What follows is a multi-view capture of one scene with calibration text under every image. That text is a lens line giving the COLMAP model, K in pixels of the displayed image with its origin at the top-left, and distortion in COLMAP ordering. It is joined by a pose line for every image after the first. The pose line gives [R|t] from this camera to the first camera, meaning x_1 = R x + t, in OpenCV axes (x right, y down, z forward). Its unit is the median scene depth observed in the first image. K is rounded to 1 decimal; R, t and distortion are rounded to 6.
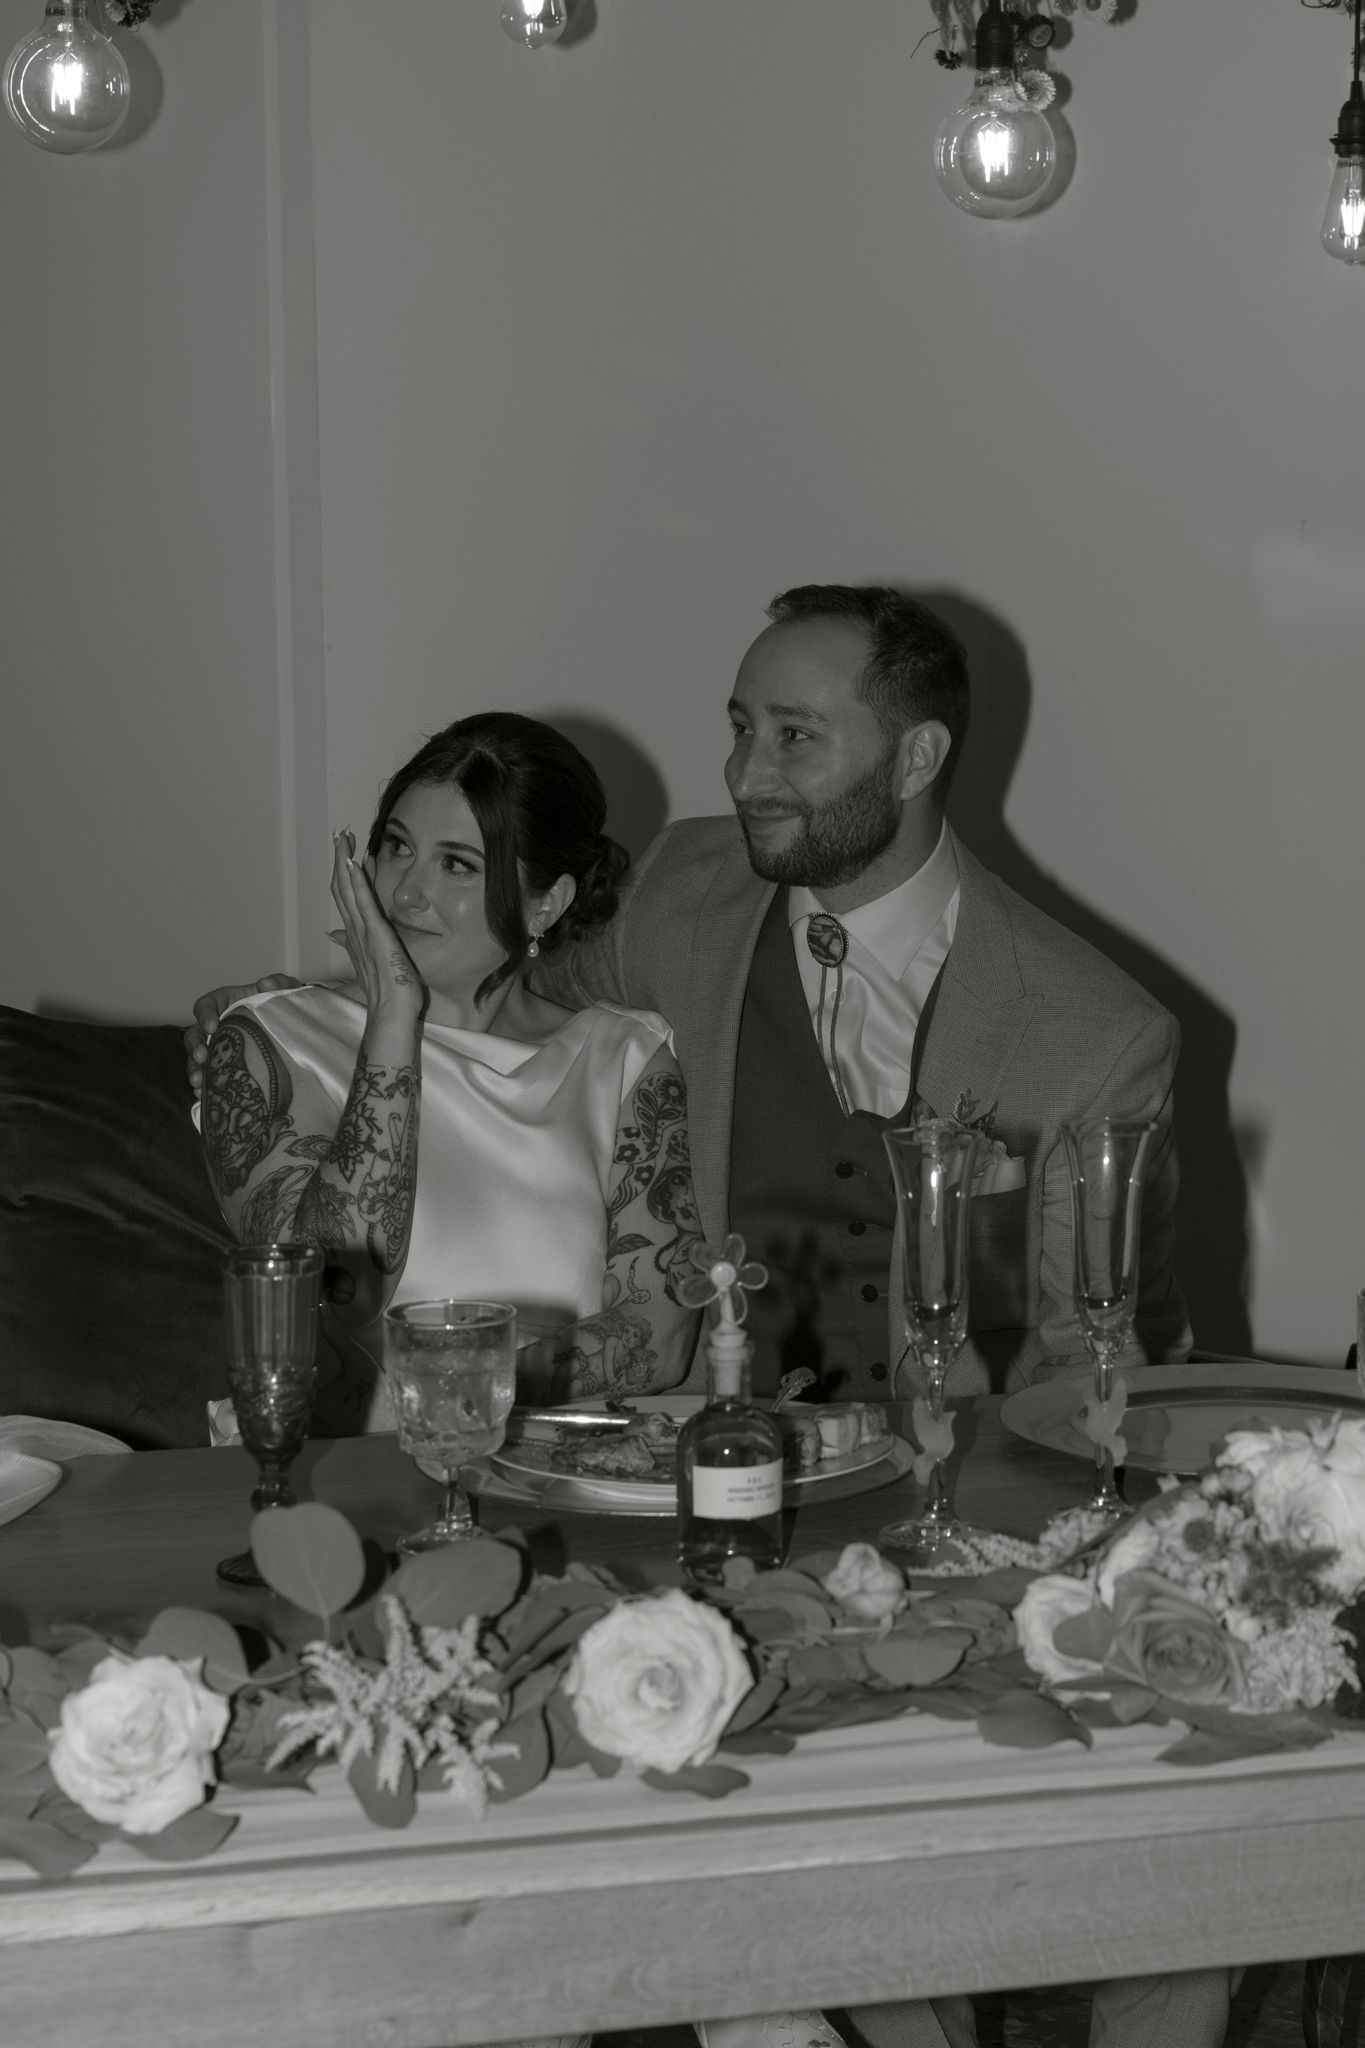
lens RADIAL K [[4317.6, 0, 685.2], [0, 4317.6, 1026.9], [0, 0, 1]] dist [-0.019285, 0.000000]
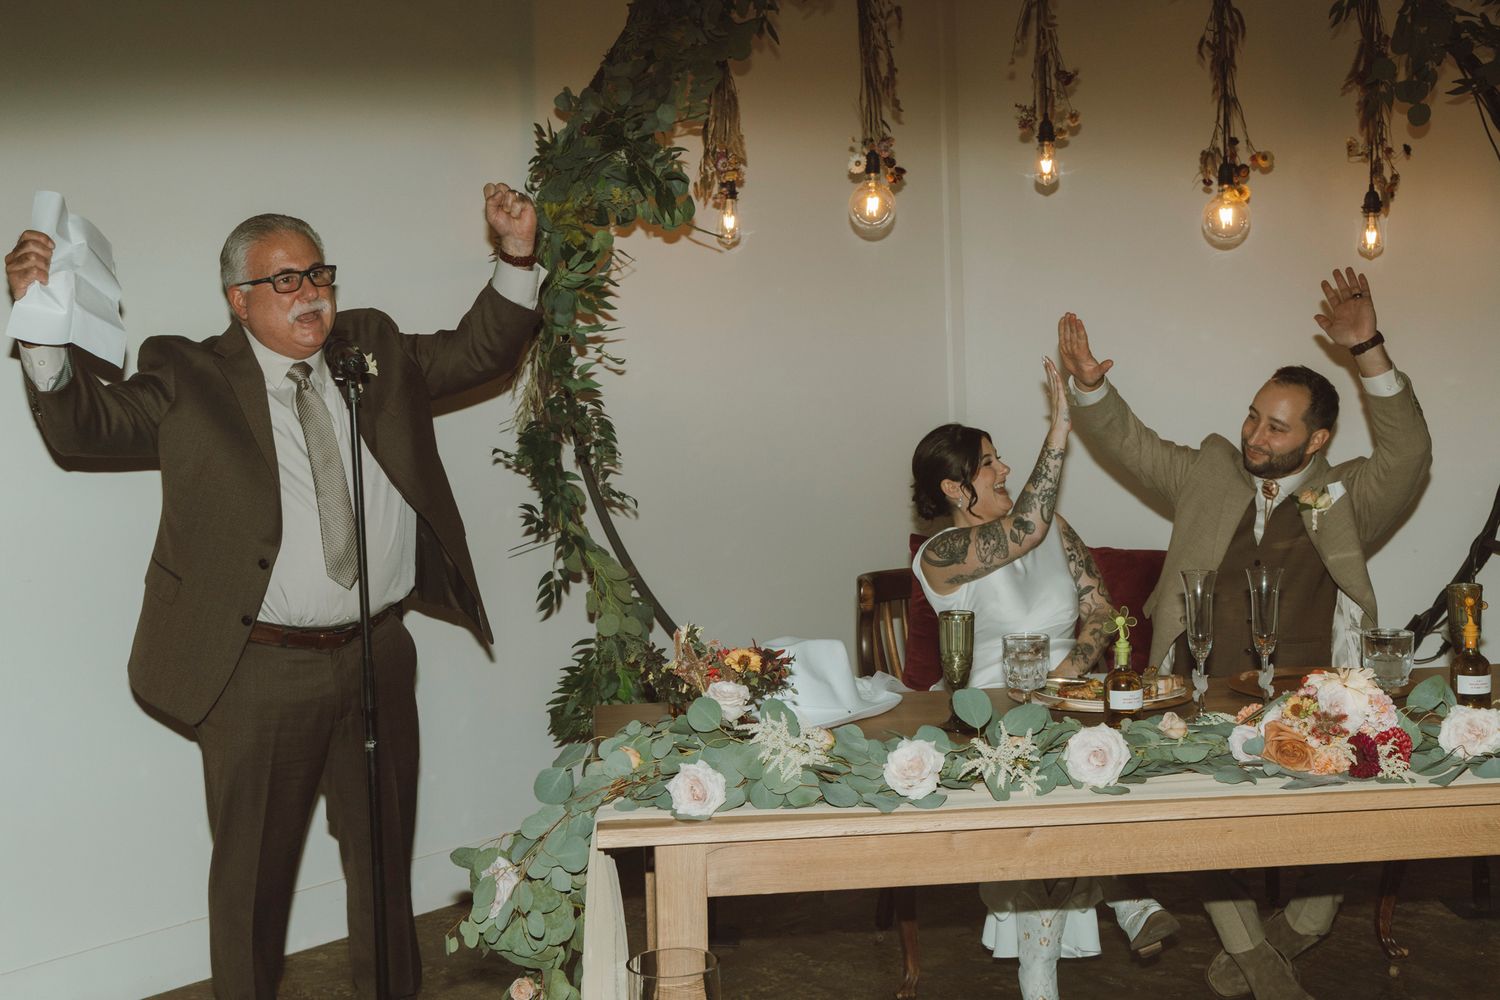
lens RADIAL K [[1792.0, 0, 744.3], [0, 1792.0, 498.9], [0, 0, 1]] dist [-0.010315, 0.000000]
pose [[0.979634, -0.007165, -0.200663, 0.004060], [-0.003307, 0.998652, -0.051804, 0.044581], [0.200764, 0.051413, 0.978290, -0.197061]]
